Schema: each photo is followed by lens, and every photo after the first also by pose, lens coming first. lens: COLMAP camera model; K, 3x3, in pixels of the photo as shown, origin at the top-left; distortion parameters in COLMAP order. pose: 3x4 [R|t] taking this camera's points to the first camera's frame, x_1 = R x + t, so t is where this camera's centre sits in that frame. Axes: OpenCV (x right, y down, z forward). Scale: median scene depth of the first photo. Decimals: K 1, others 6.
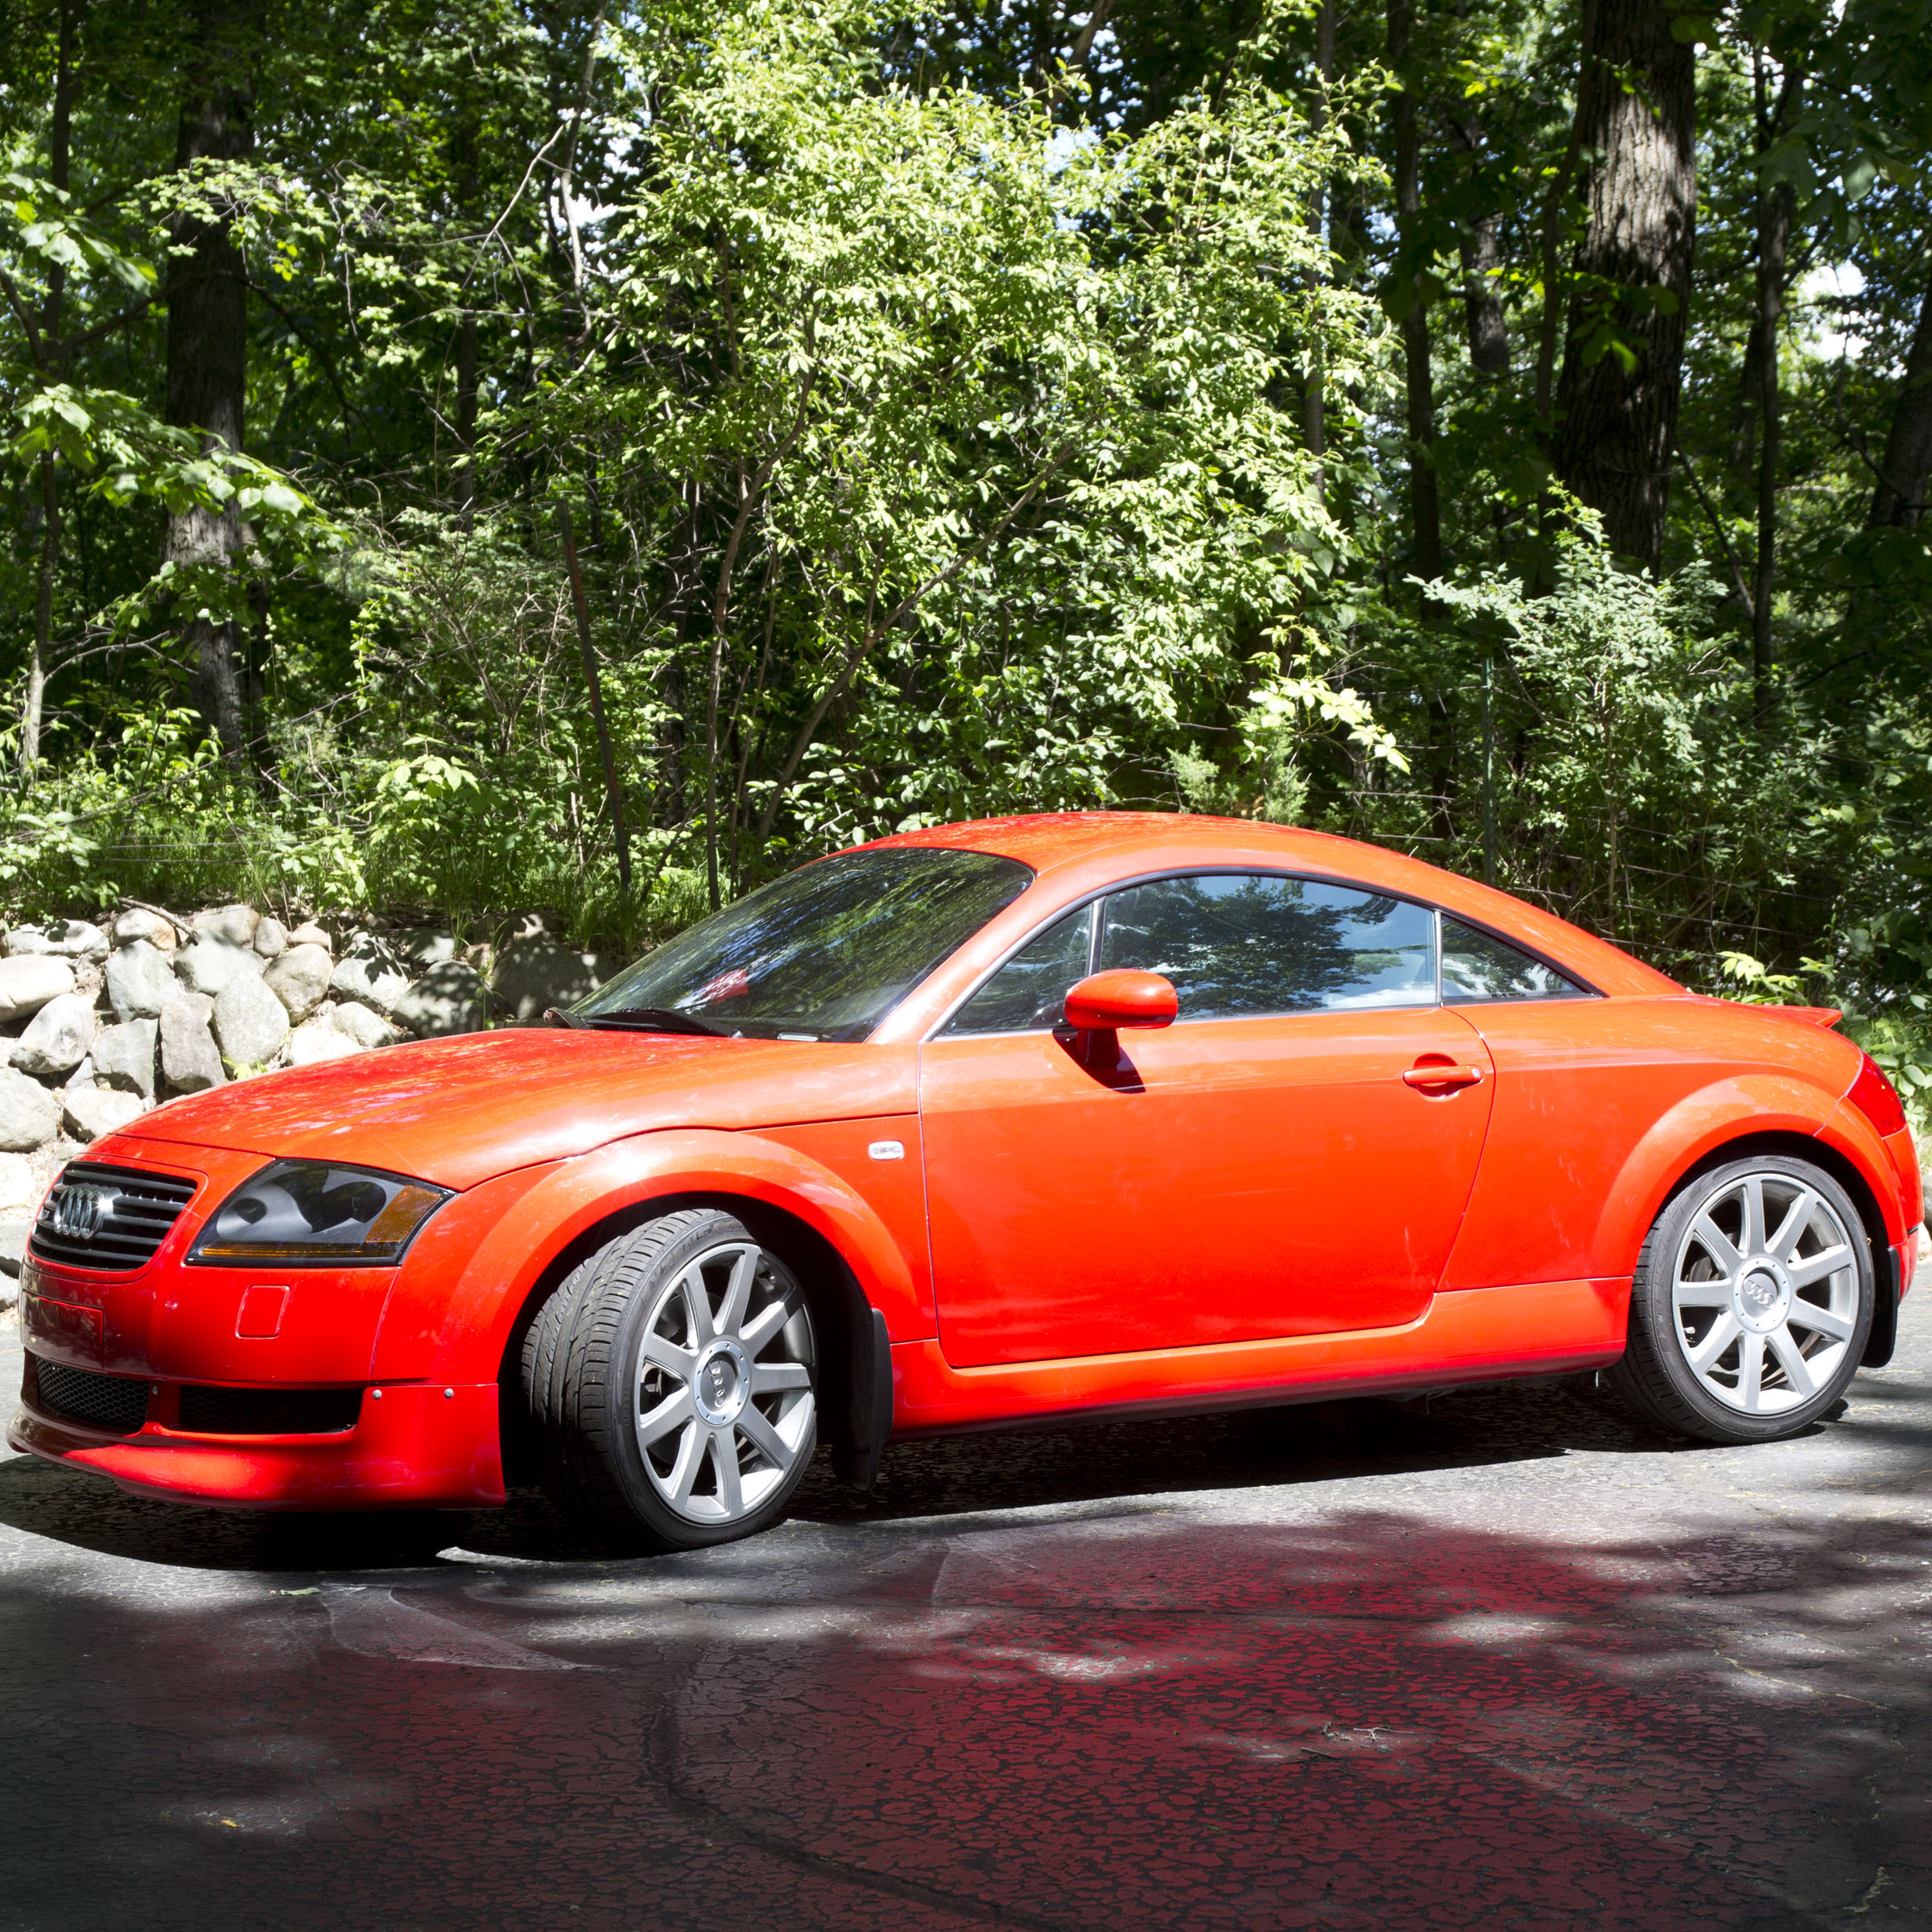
lens RADIAL K [[5332.8, 0, 966.0], [0, 5332.8, 966.0], [0, 0, 1]] dist [-0.083477, 0.447242]
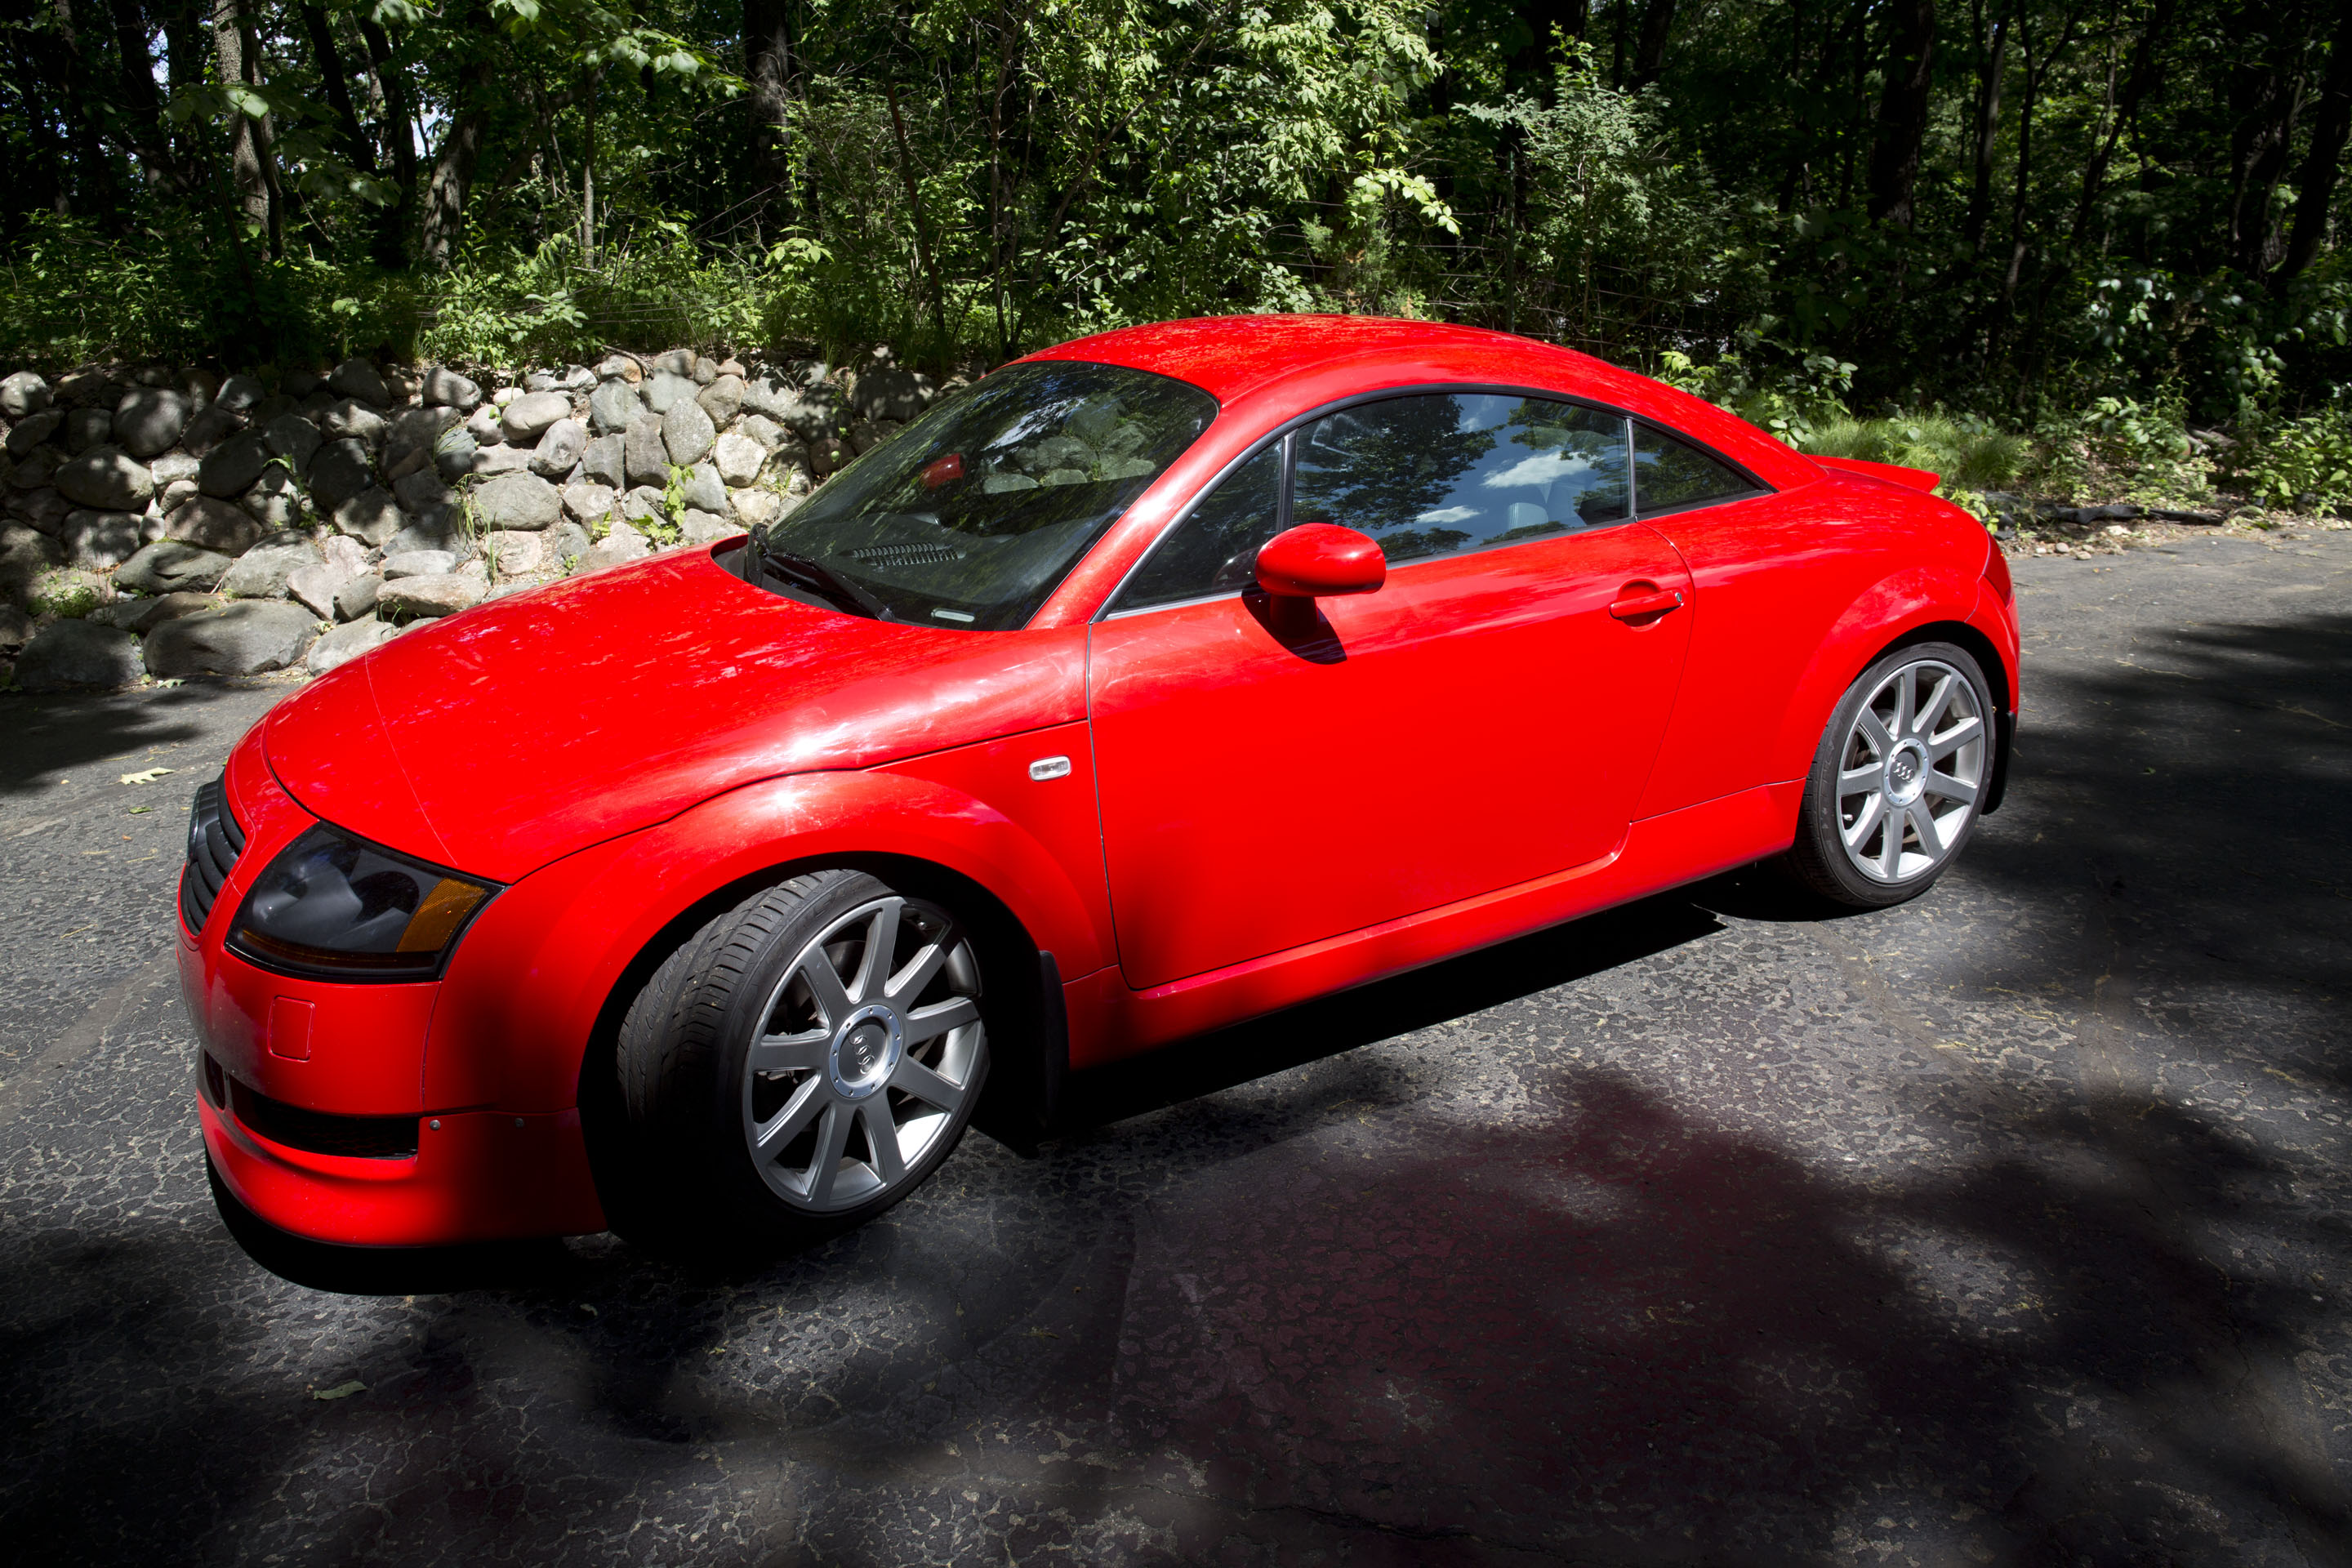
lens RADIAL K [[1857.6, 0, 1132.0], [0, 1857.6, 780.1], [0, 0, 1]] dist [-0.083424, 0.004933]
pose [[0.999209, -0.019871, -0.034450, 0.005705], [0.028263, 0.964221, 0.263590, -0.028262], [0.027979, -0.264356, 0.964019, 0.485106]]
